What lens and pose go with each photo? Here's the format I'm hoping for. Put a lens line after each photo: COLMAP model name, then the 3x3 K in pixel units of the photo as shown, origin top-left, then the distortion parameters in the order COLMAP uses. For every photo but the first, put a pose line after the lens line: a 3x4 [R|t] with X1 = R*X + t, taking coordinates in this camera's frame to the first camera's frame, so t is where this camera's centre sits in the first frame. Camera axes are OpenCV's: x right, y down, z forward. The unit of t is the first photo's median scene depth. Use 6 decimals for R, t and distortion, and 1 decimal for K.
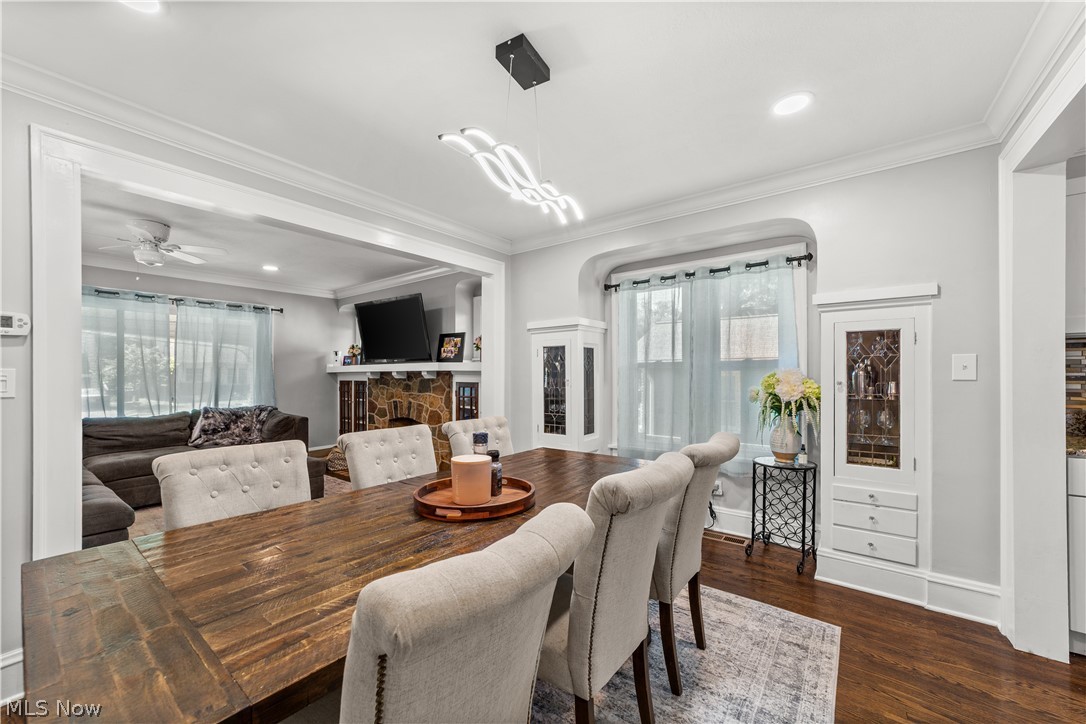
lens RADIAL K [[419.8, 0, 546.8], [0, 419.8, 368.4], [0, 0, 1]] dist [-0.000422, 0.000109]
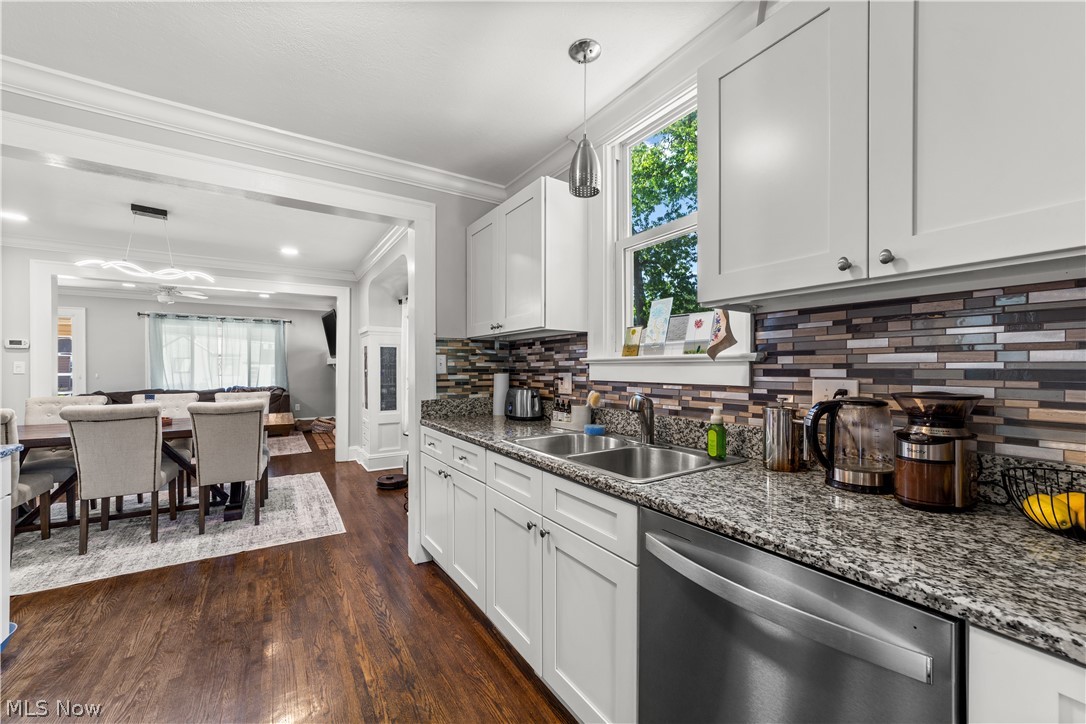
lens RADIAL K [[419.8, 0, 537.6], [0, 419.8, 365.0], [0, 0, 1]] dist [-0.000422, 0.000109]
pose [[0.938742, 0.005561, -0.344576, 0.756964], [-0.003409, 0.999971, 0.006851, -0.002033], [0.344604, -0.005256, 0.938733, -0.080547]]
